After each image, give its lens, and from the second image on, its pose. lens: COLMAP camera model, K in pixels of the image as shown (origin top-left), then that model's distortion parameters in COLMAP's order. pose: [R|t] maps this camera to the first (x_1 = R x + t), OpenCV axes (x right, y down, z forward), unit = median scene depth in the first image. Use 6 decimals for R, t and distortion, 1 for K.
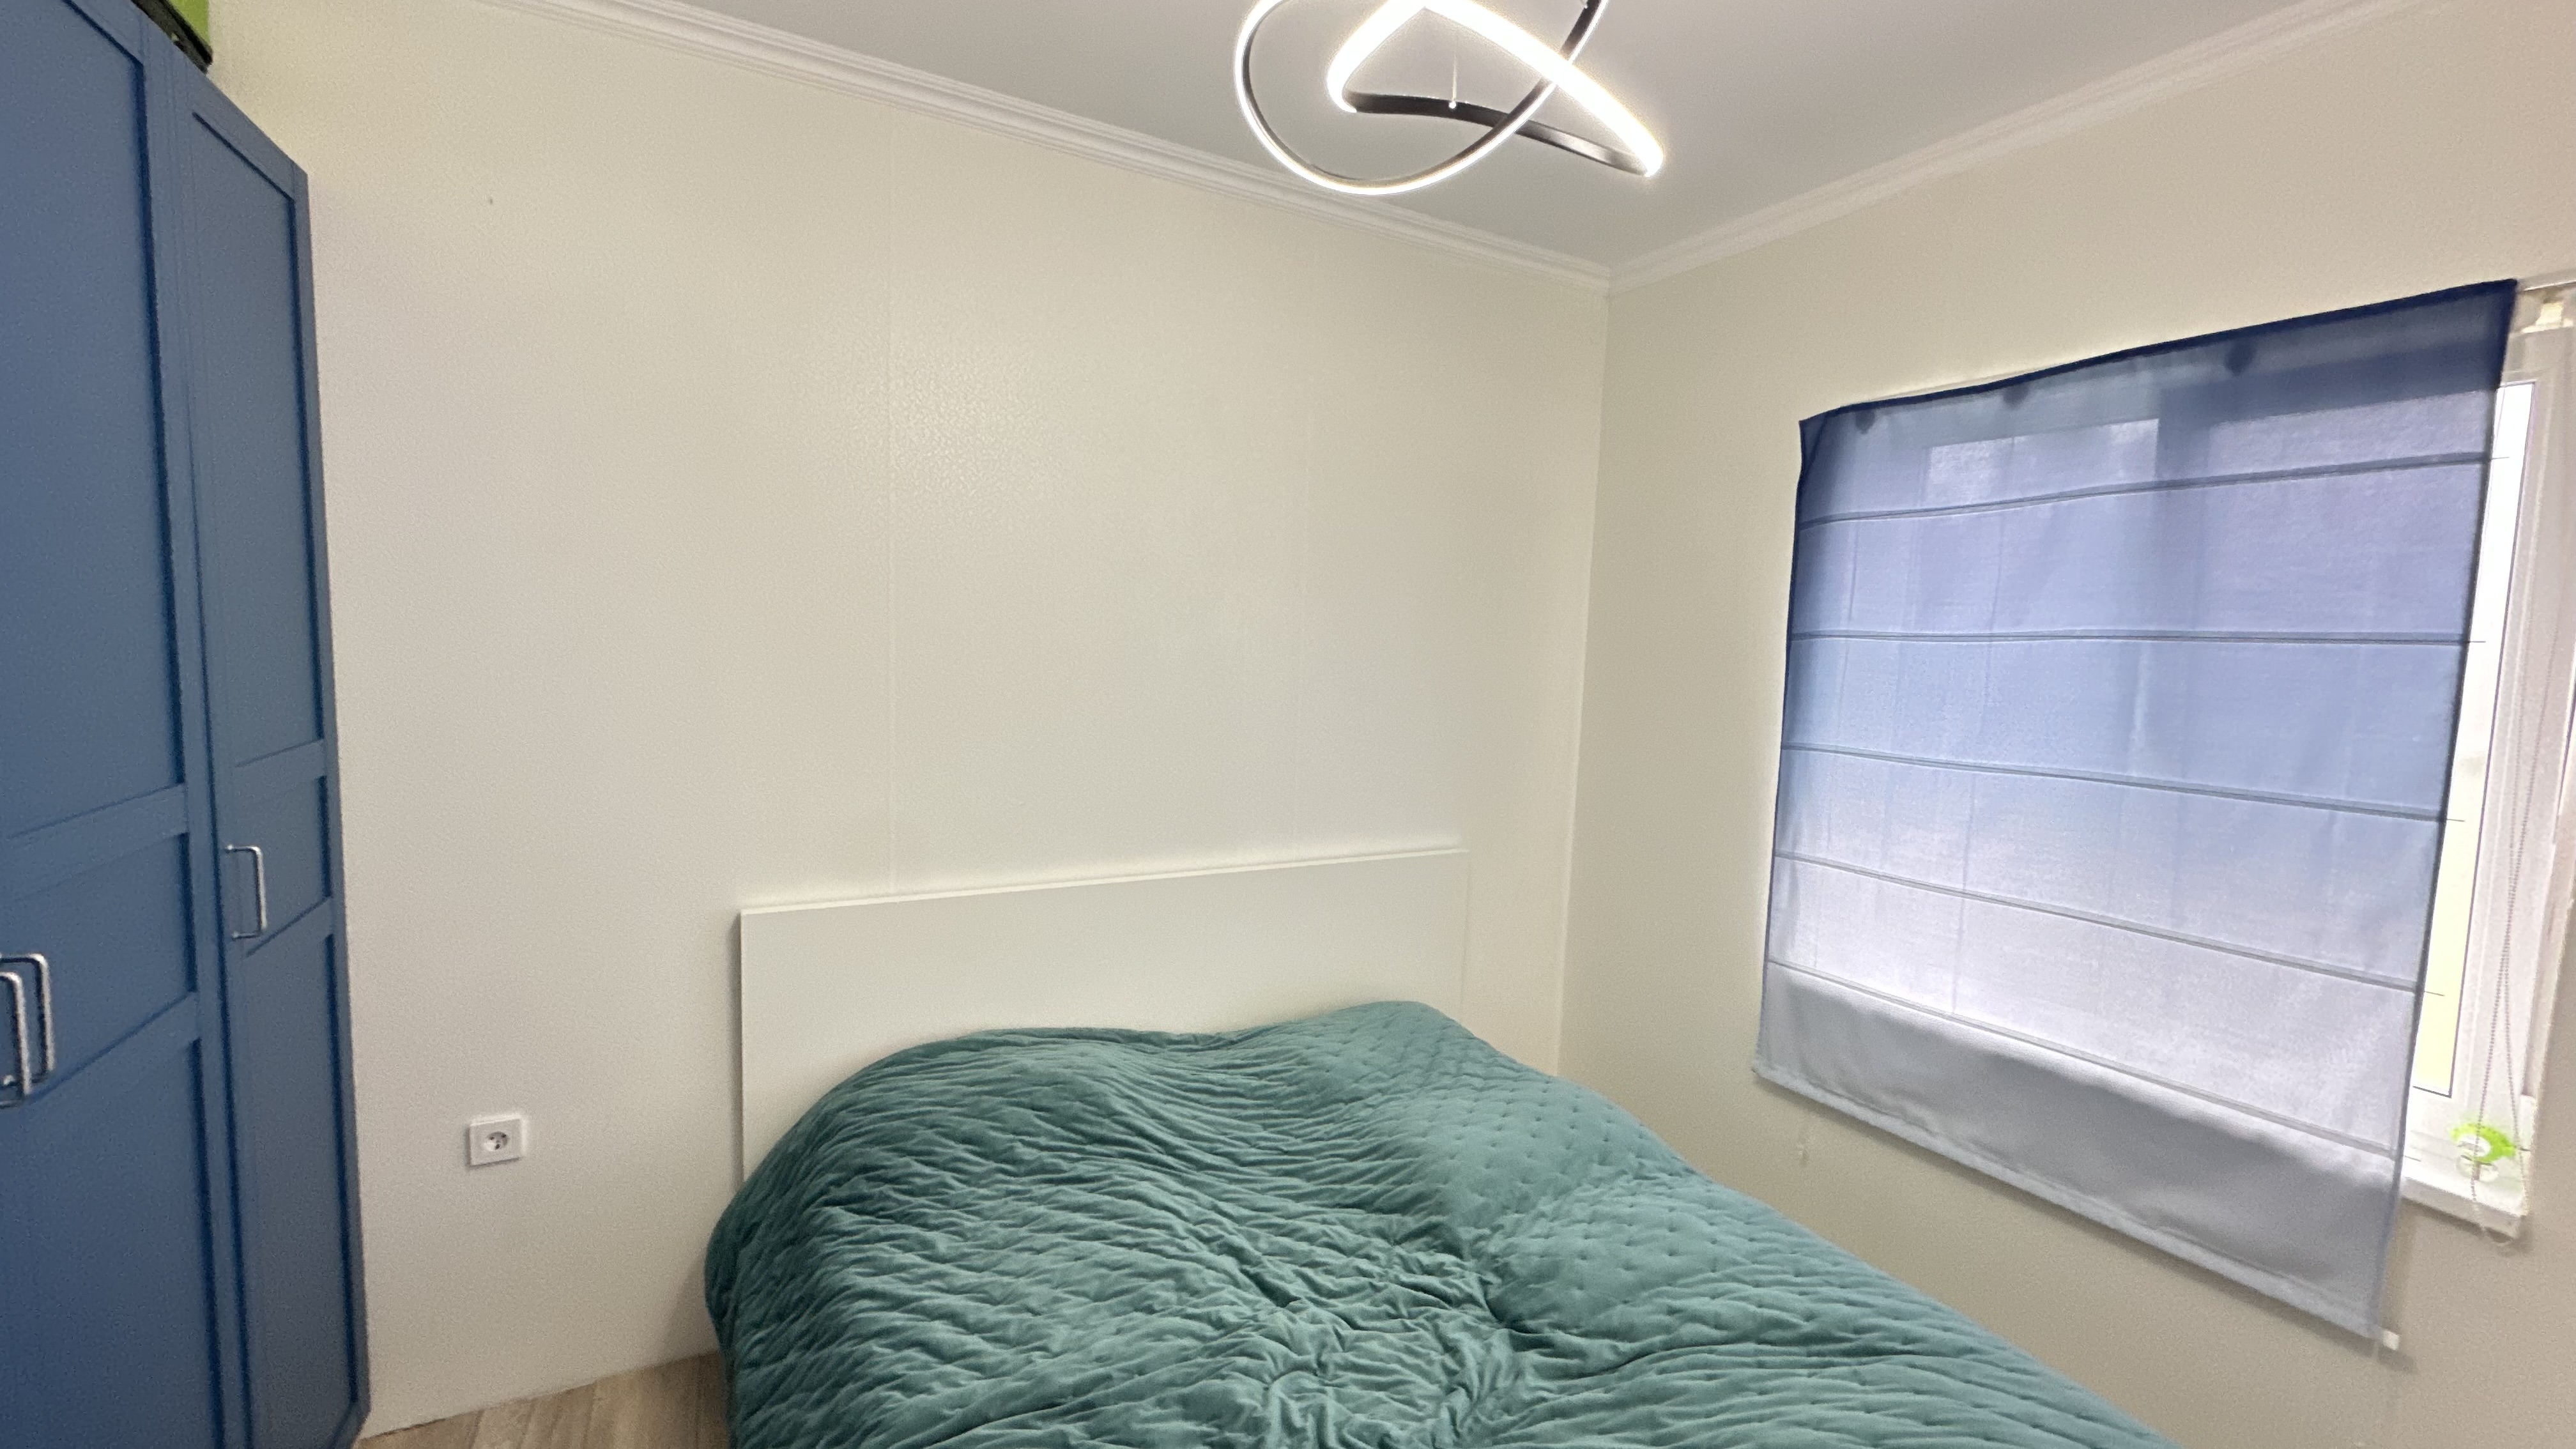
lens RADIAL K [[1025.6, 0, 1286.8], [0, 1025.6, 731.4], [0, 0, 1]] dist [0.002090, -0.000013]
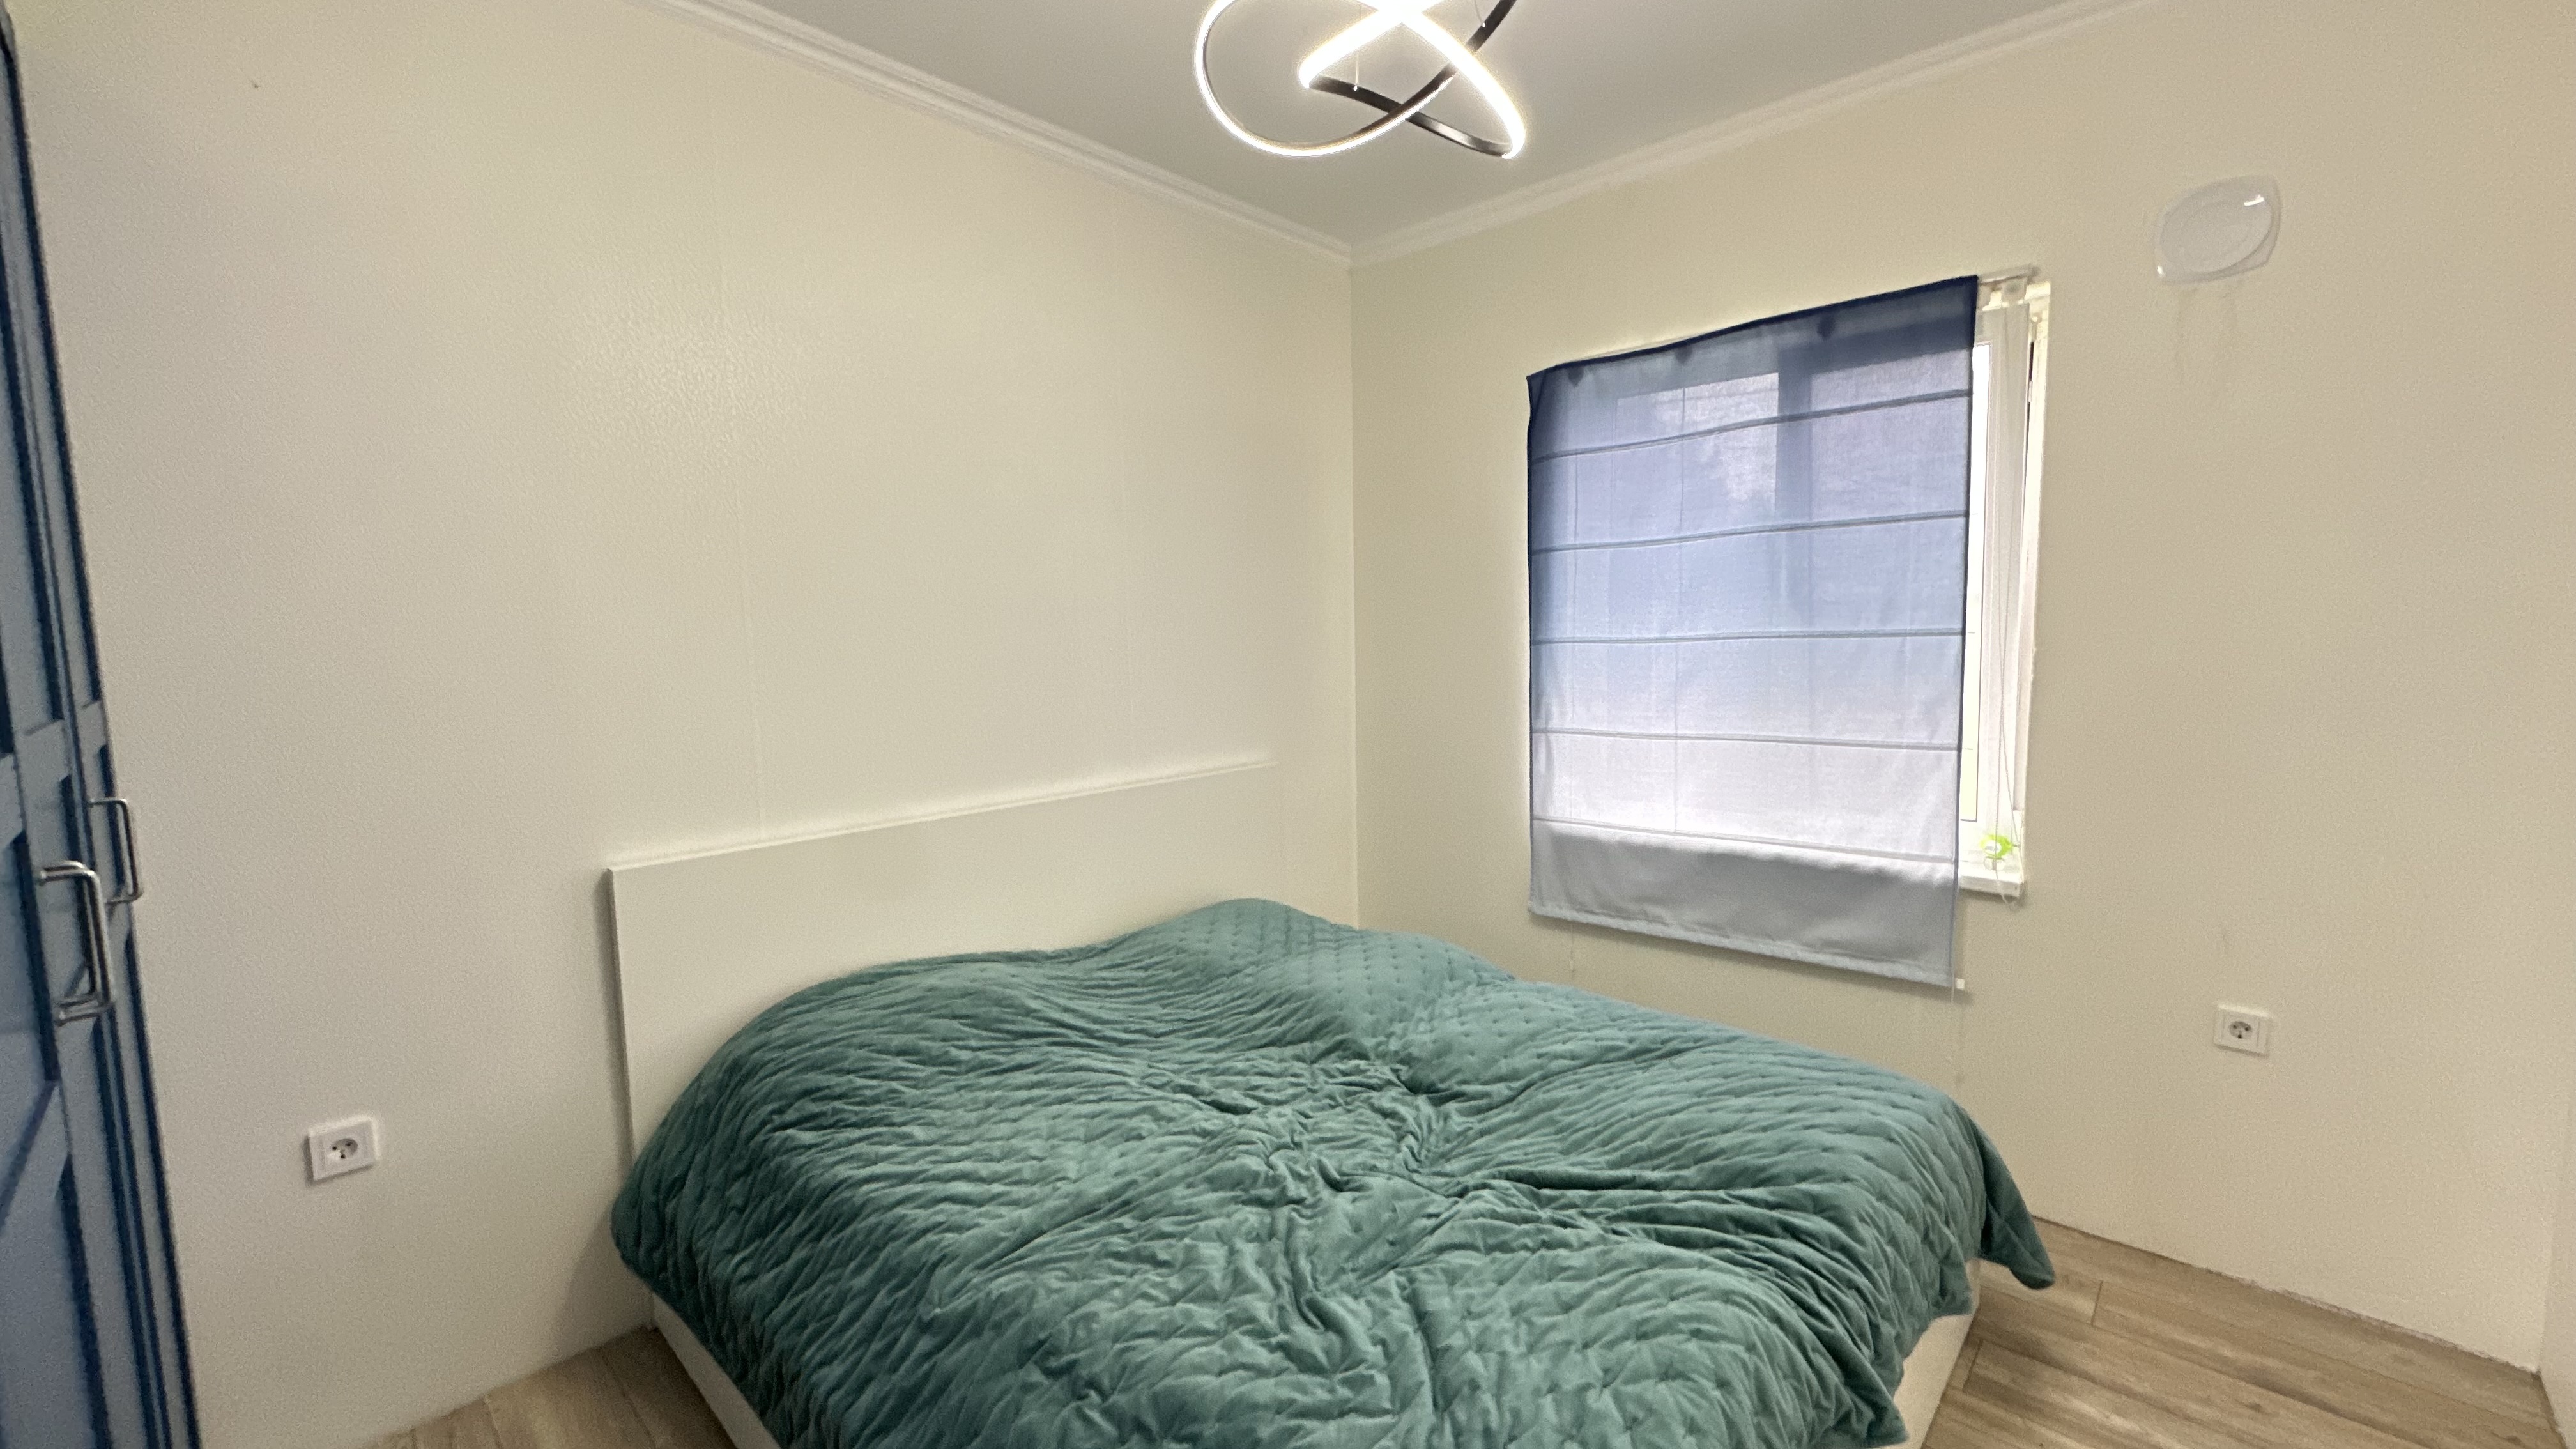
lens RADIAL K [[1025.6, 0, 1293.9], [0, 1025.6, 722.0], [0, 0, 1]] dist [0.002090, -0.000013]
pose [[0.947917, -0.086669, 0.306498, -0.236872], [0.085267, 0.996196, 0.017987, 0.086650], [-0.306891, 0.009084, 0.951701, -0.112283]]
